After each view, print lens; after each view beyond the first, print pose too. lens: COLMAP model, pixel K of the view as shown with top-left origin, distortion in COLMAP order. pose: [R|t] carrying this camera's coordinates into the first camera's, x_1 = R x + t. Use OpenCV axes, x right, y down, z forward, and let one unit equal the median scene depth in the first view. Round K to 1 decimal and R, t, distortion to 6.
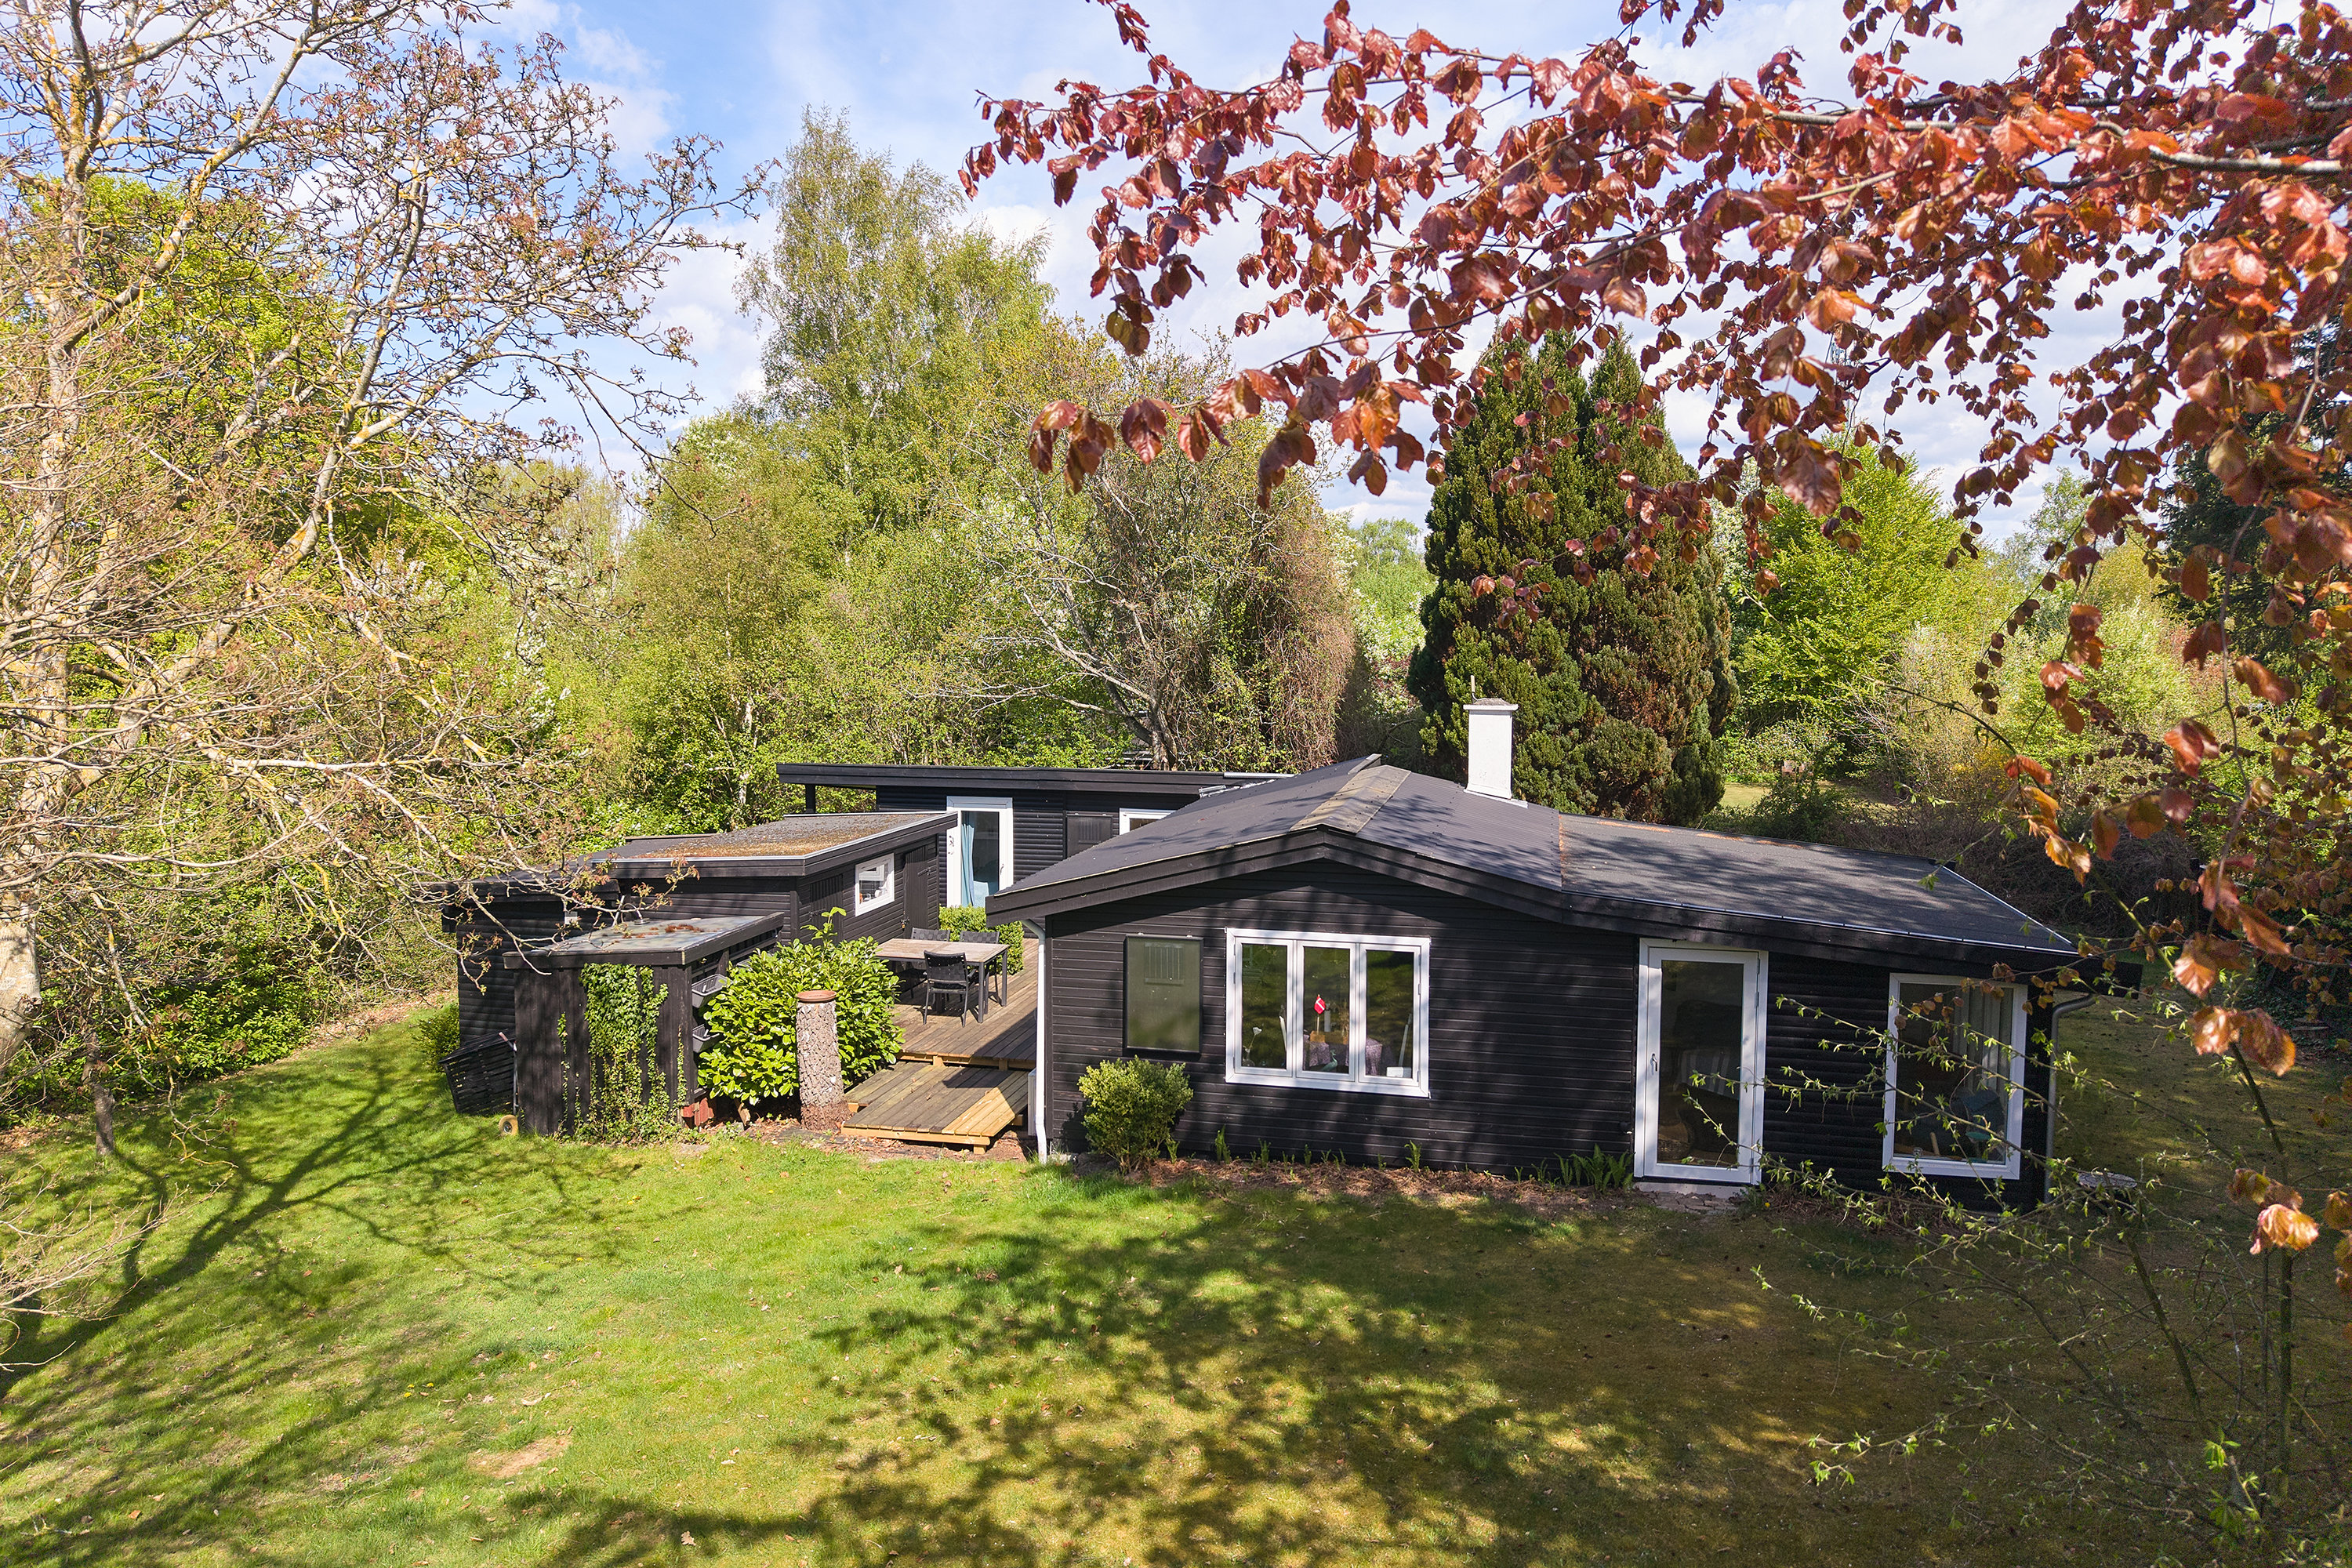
lens RADIAL K [[1622.6, 0, 1180.4], [0, 1622.6, 775.7], [0, 0, 1]] dist [0.048266, -0.004898]
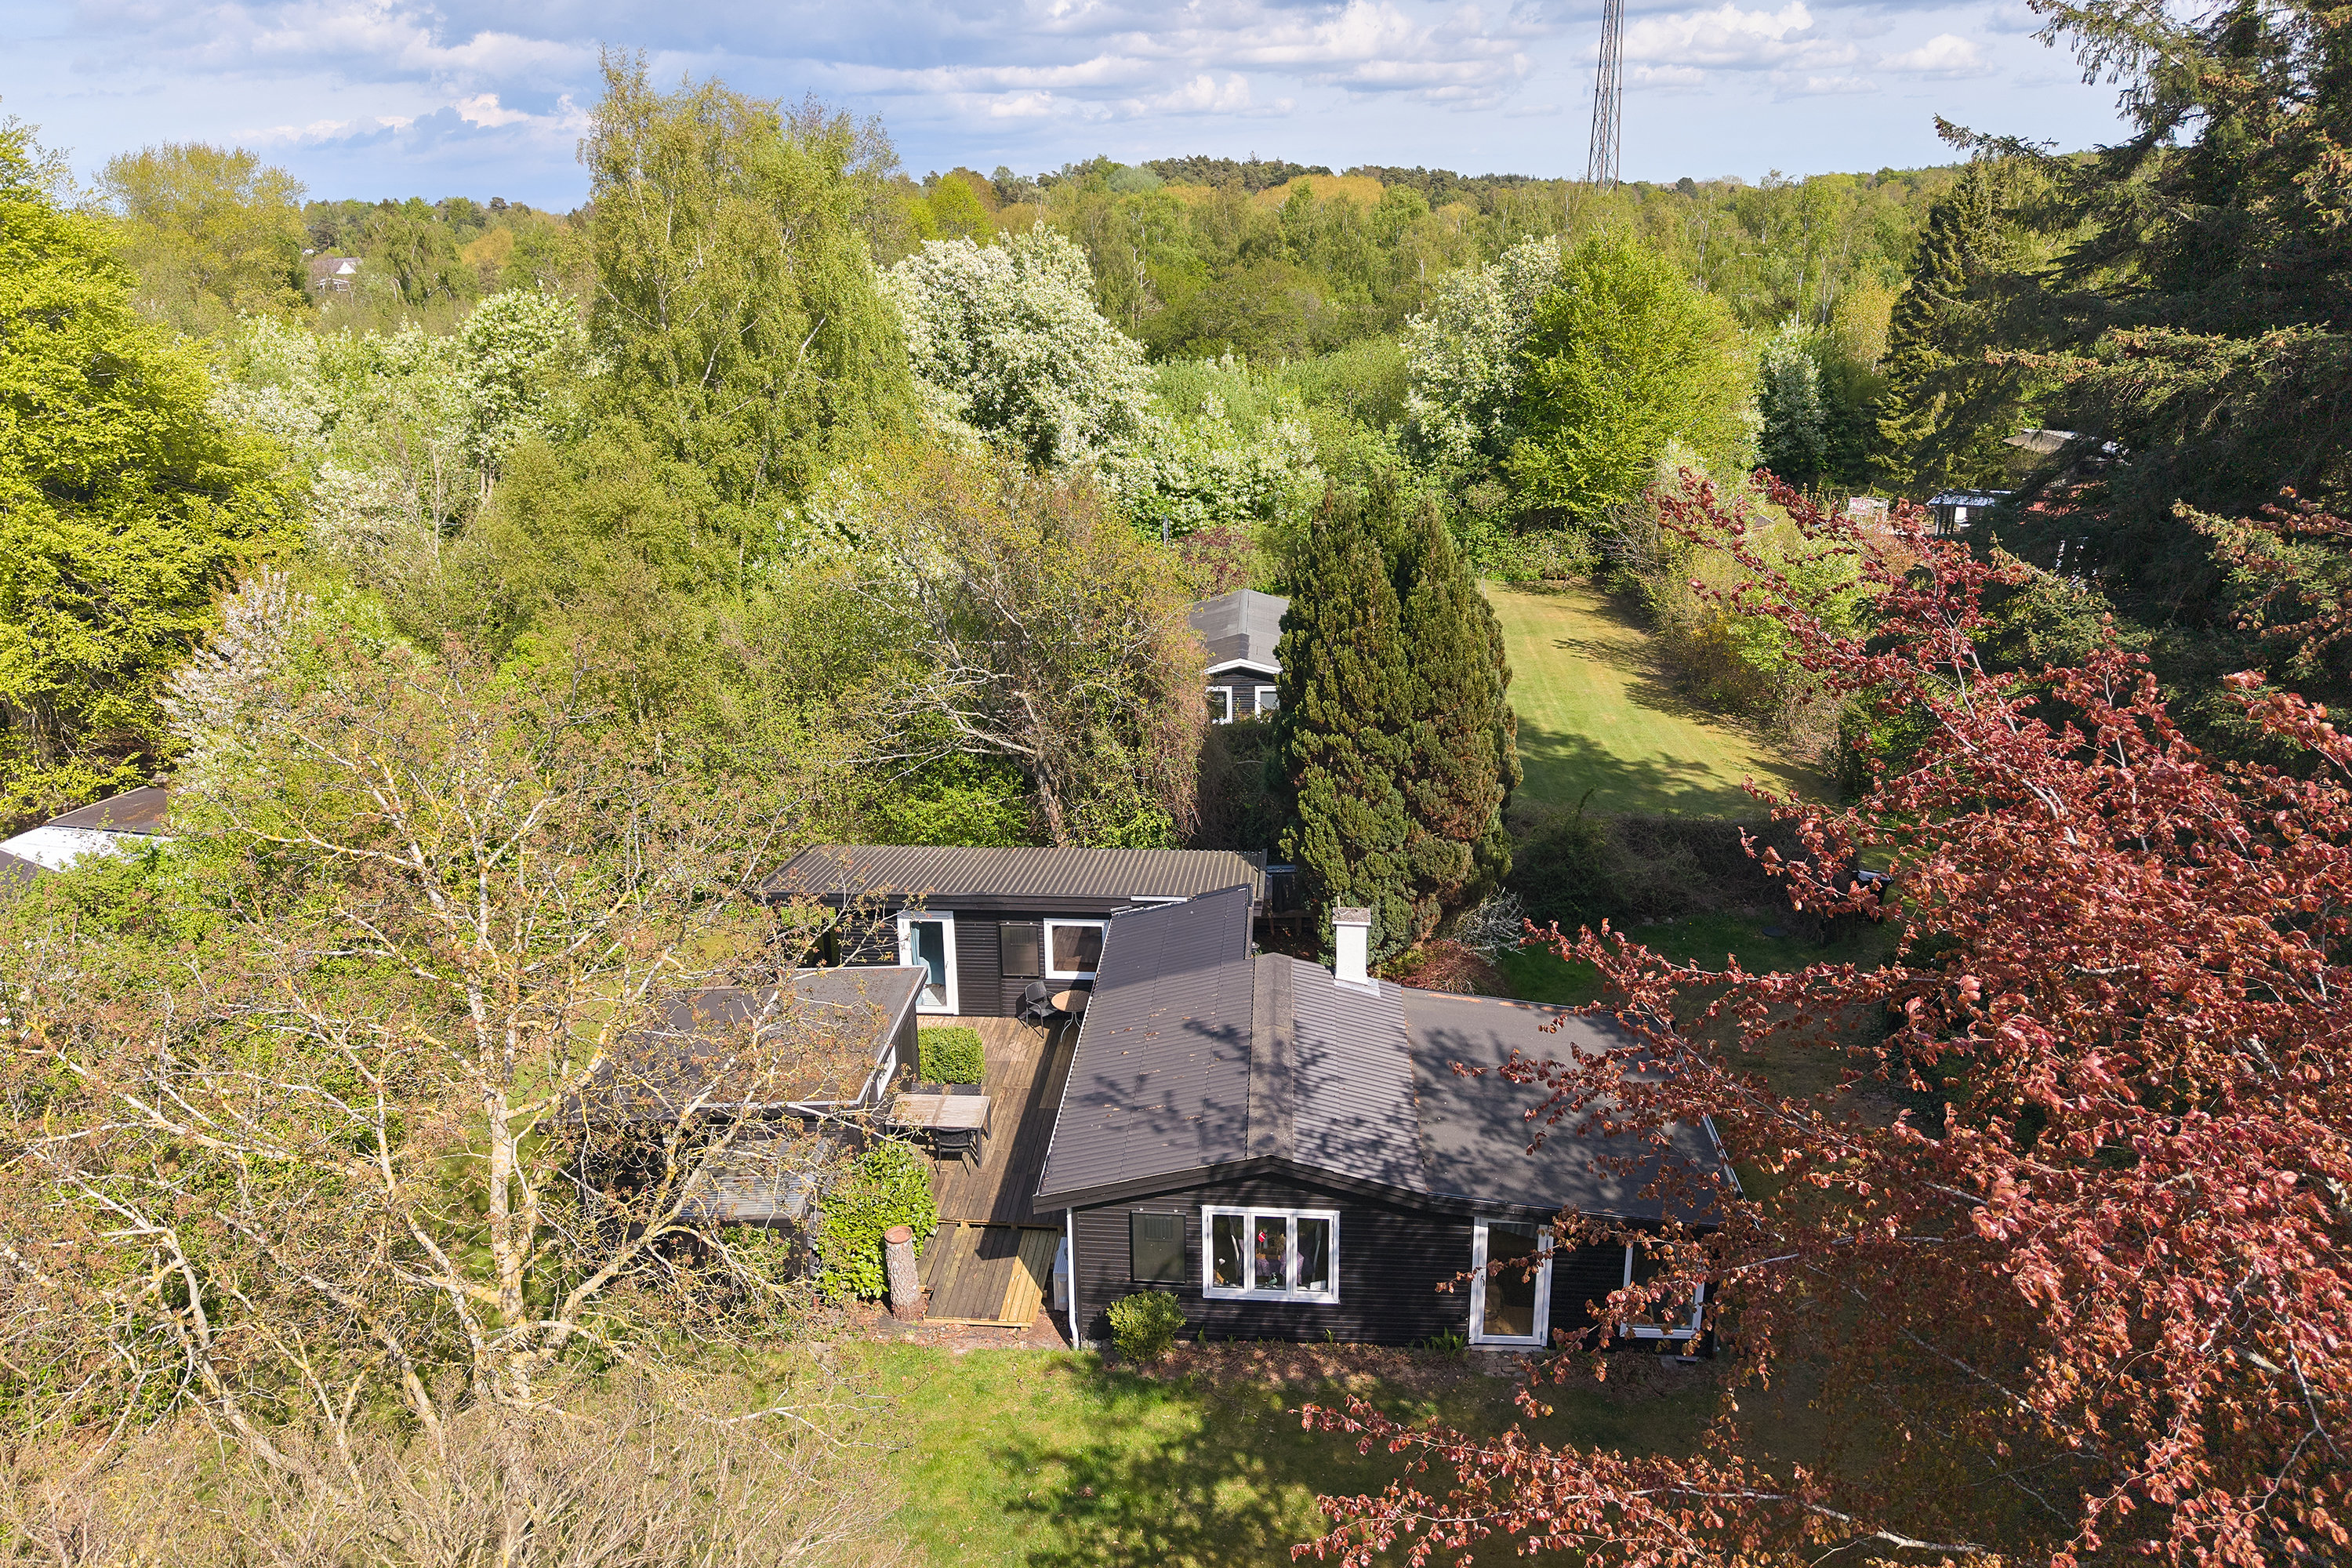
lens RADIAL K [[1622.6, 0, 1181.9], [0, 1622.6, 780.9], [0, 0, 1]] dist [0.048266, -0.004898]
pose [[0.990133, -0.056003, 0.128455, -0.159034], [0.033877, 0.985141, 0.168372, -0.536797], [-0.135976, -0.162359, 0.977318, -0.388559]]
